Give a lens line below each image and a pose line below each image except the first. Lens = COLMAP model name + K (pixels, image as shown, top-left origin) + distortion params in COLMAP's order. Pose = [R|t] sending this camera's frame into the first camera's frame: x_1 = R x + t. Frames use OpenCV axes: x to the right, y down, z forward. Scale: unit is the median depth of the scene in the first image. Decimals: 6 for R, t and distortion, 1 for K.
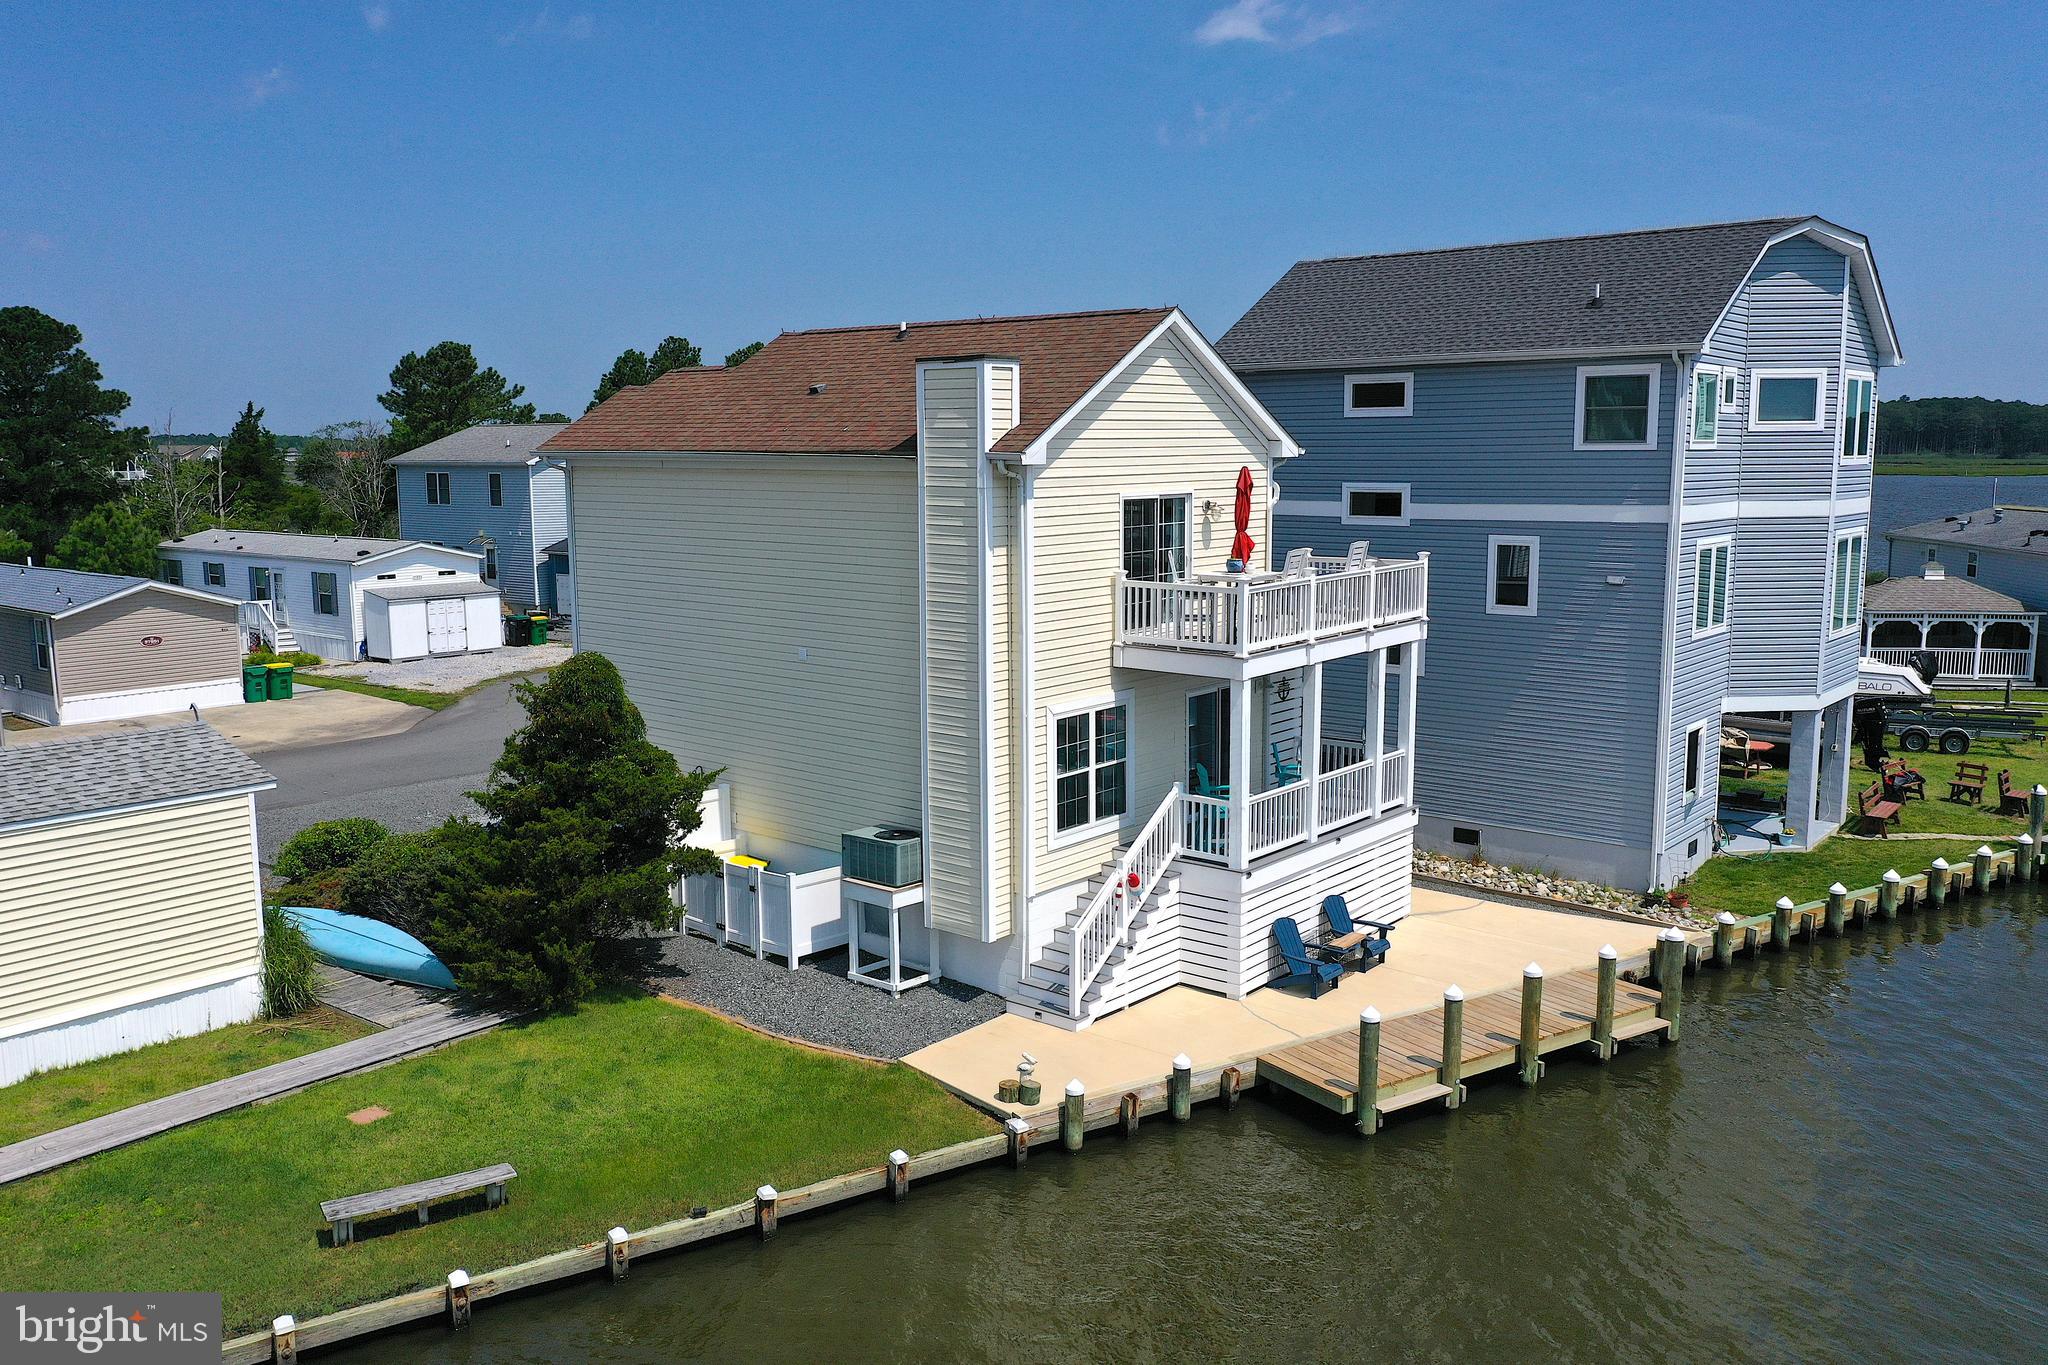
lens RADIAL K [[1619.6, 0, 1024.0], [0, 1619.6, 682.5], [0, 0, 1]] dist [0.012625, -0.012418]
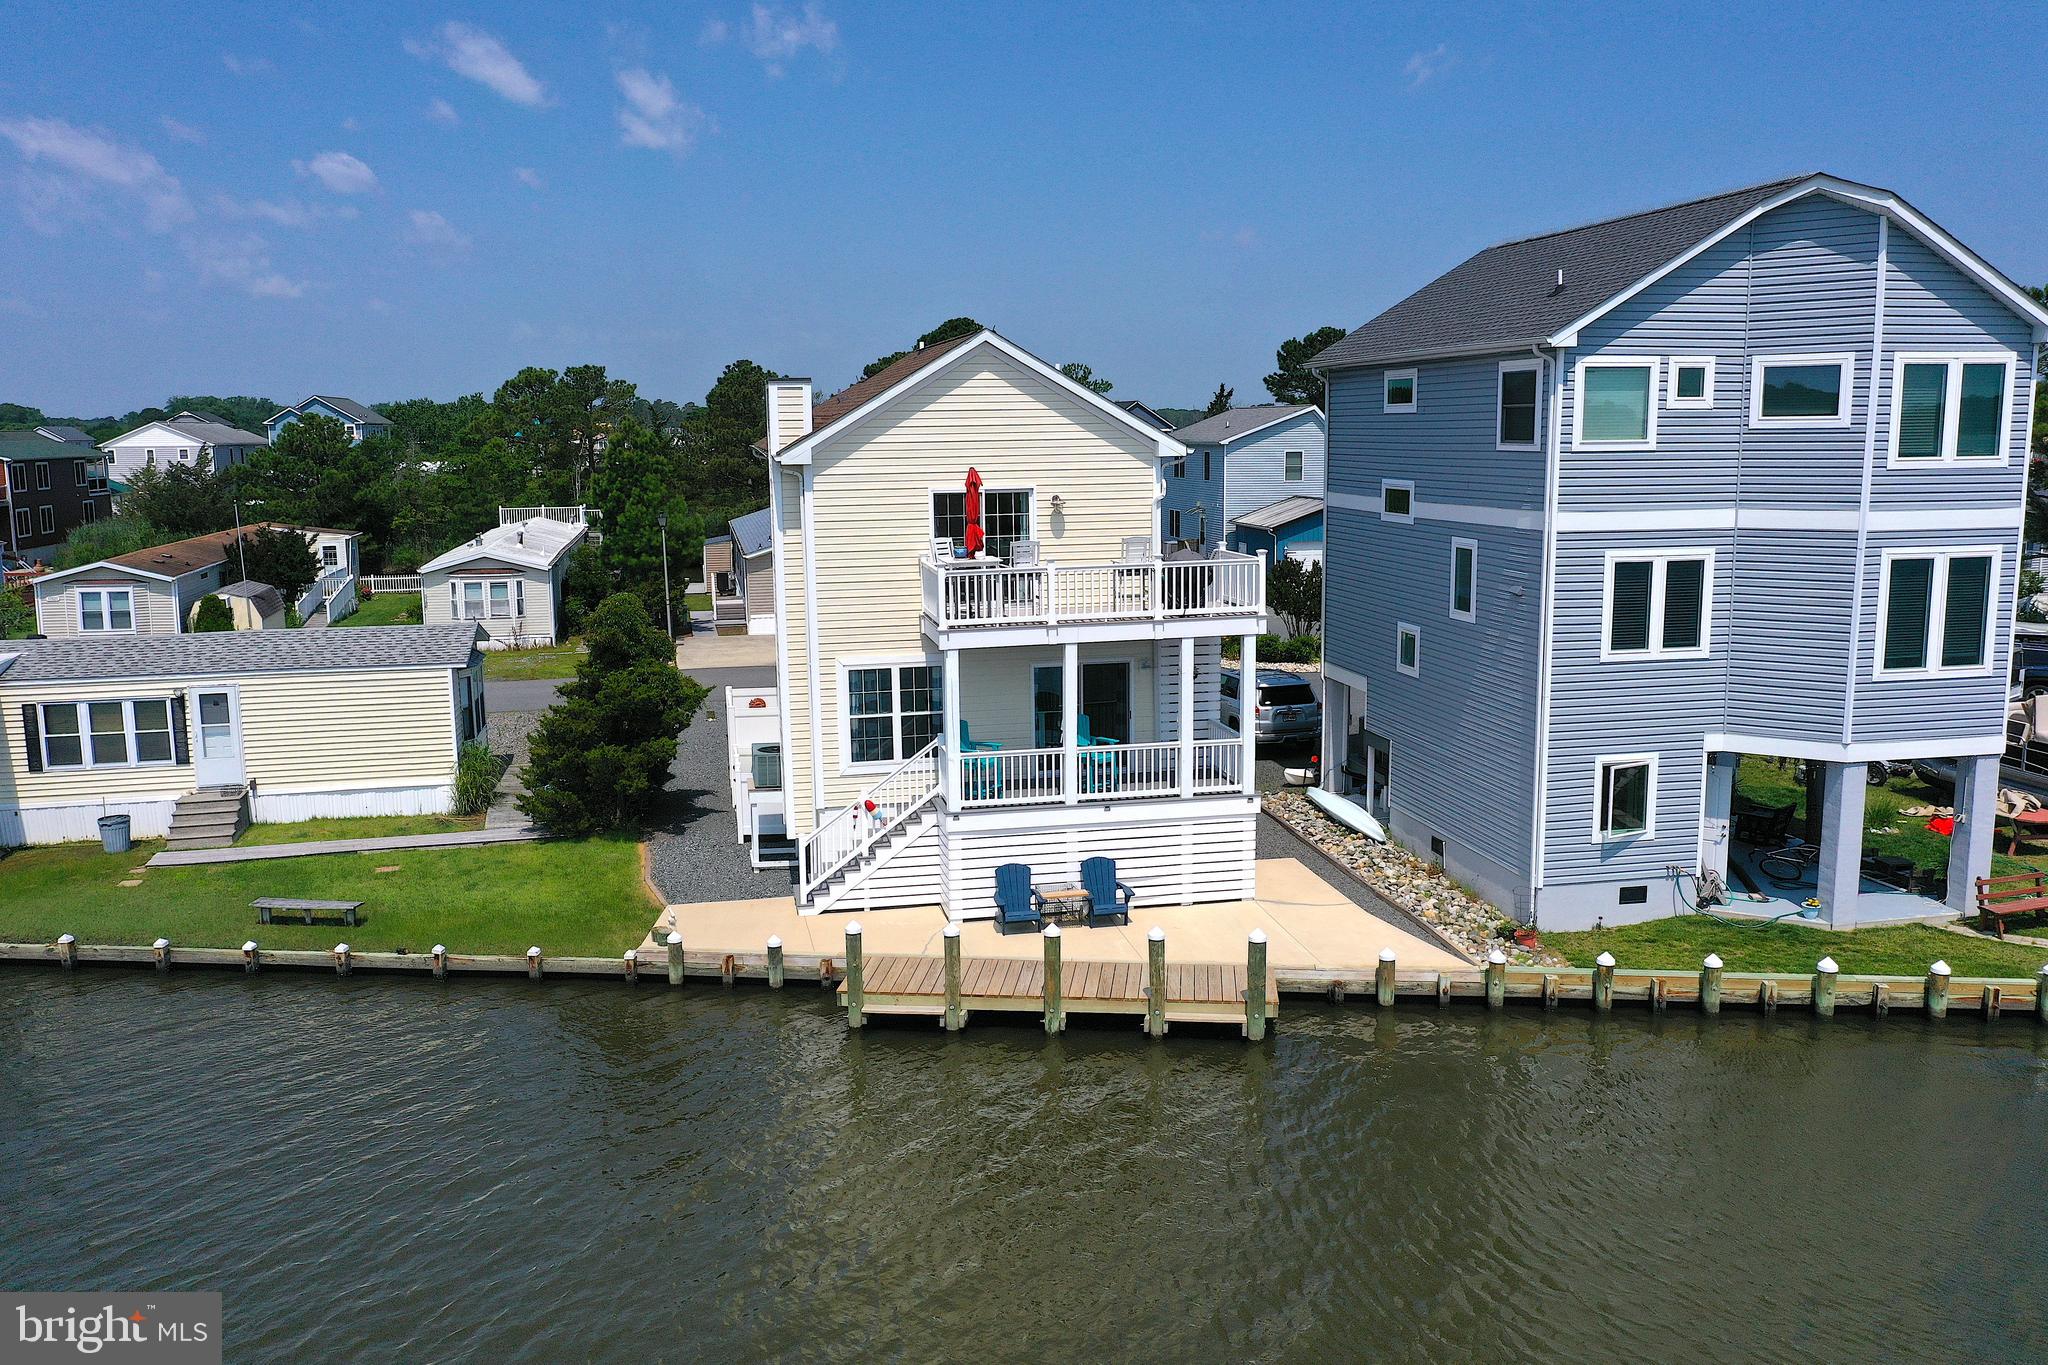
lens RADIAL K [[1619.6, 0, 1024.0], [0, 1619.6, 682.5], [0, 0, 1]] dist [0.012625, -0.012418]
pose [[0.781559, 0.095307, -0.616508, 0.817373], [-0.083416, 0.995352, 0.048125, -0.035257], [0.618229, 0.013814, 0.785876, 0.101956]]
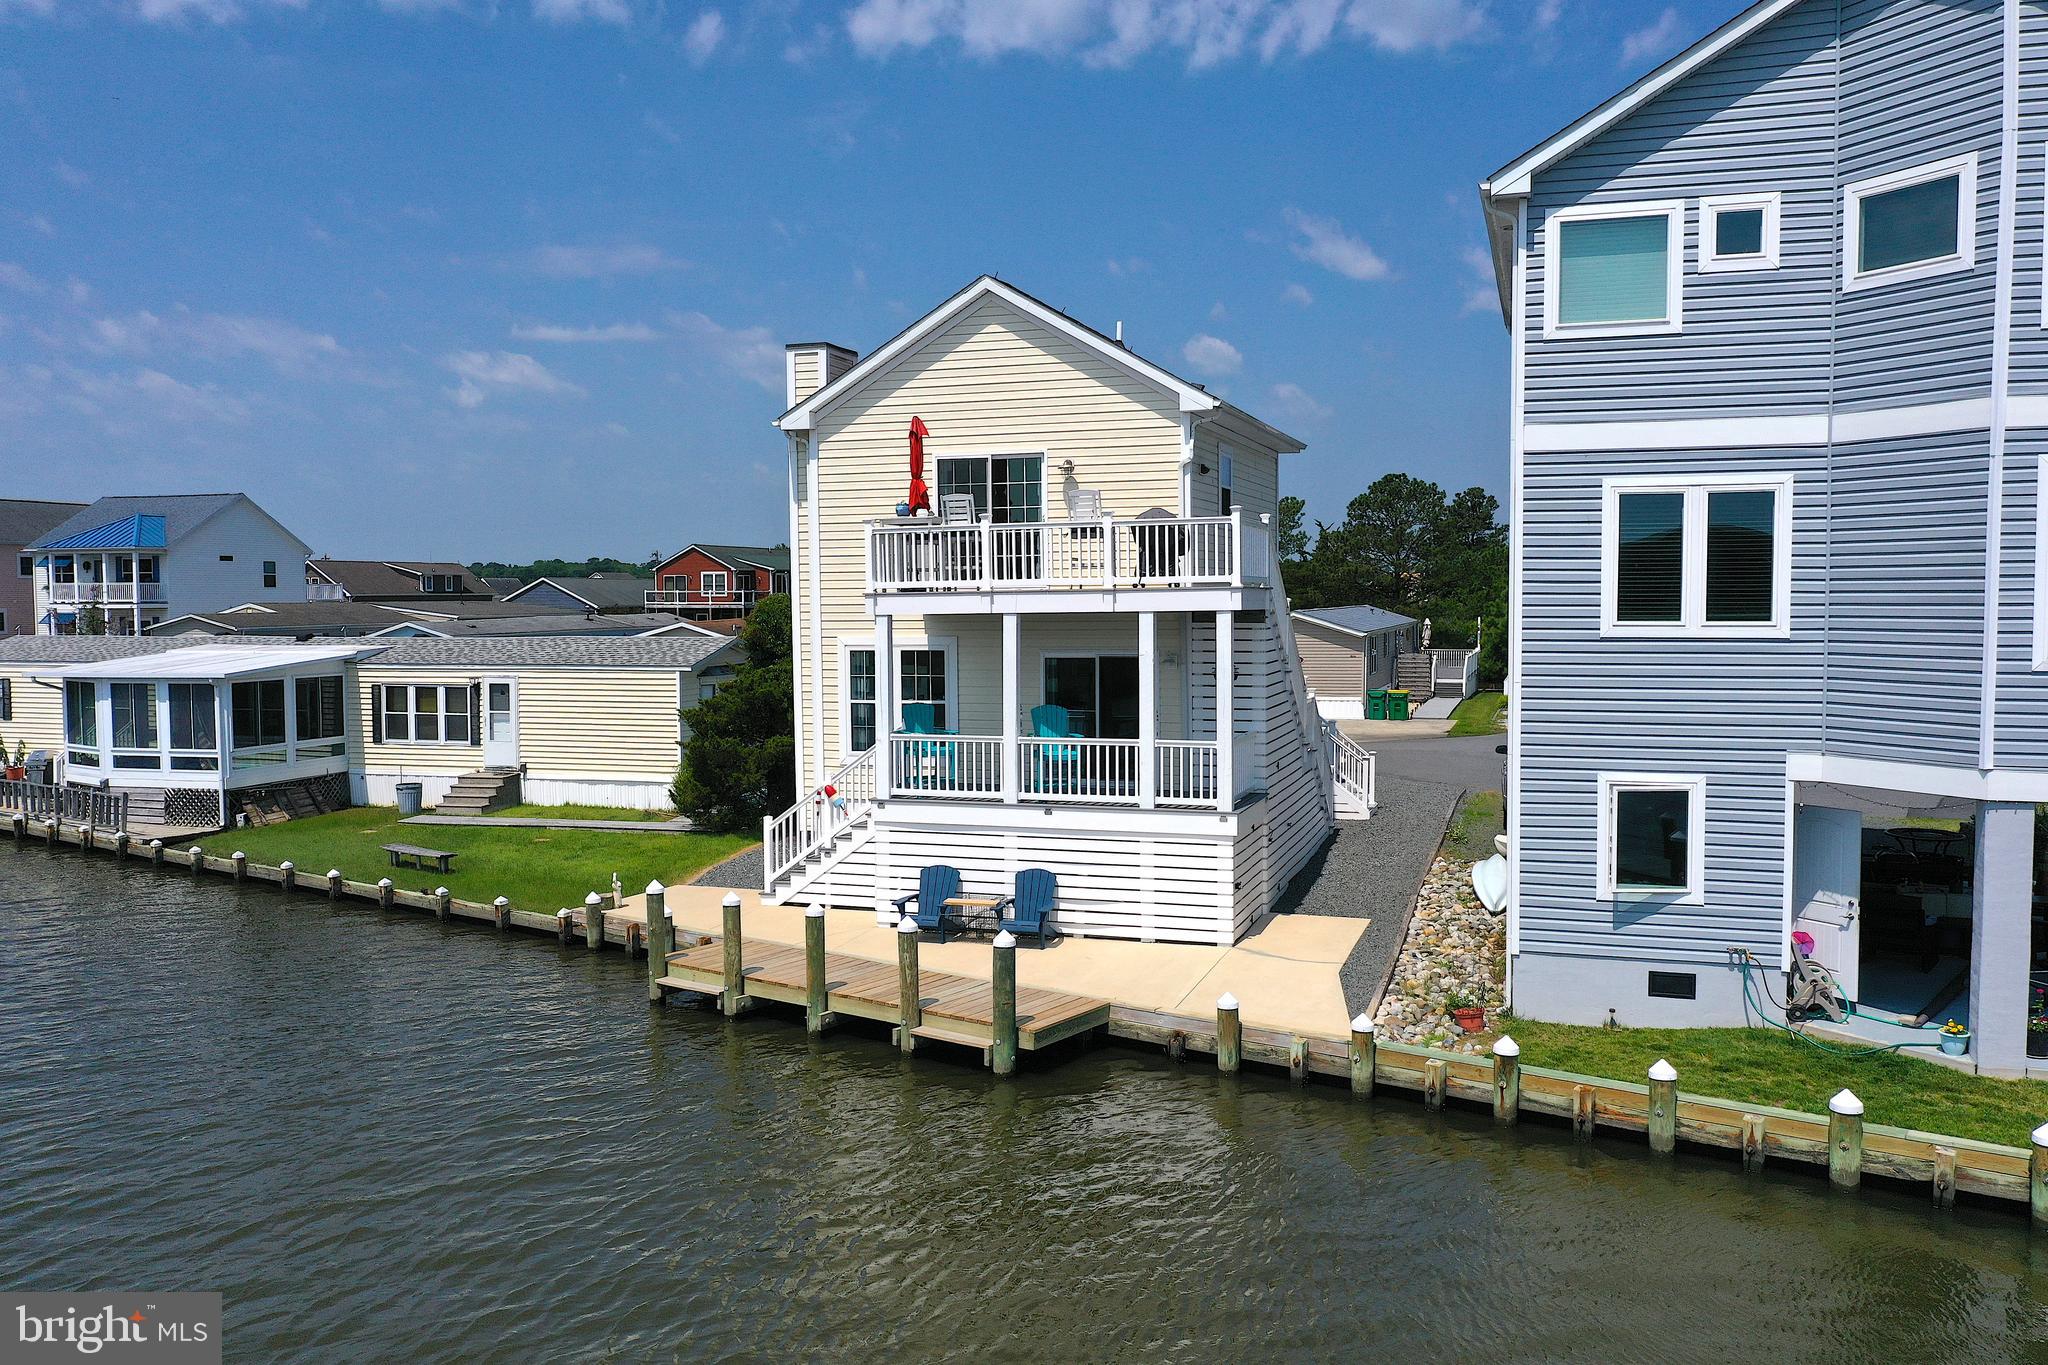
lens RADIAL K [[1619.6, 0, 1024.0], [0, 1619.6, 682.5], [0, 0, 1]] dist [0.012625, -0.012418]
pose [[0.369751, 0.055149, -0.927493, 1.045512], [-0.130651, 0.991405, 0.006864, 0.019743], [0.919899, 0.118640, 0.373778, 0.630733]]
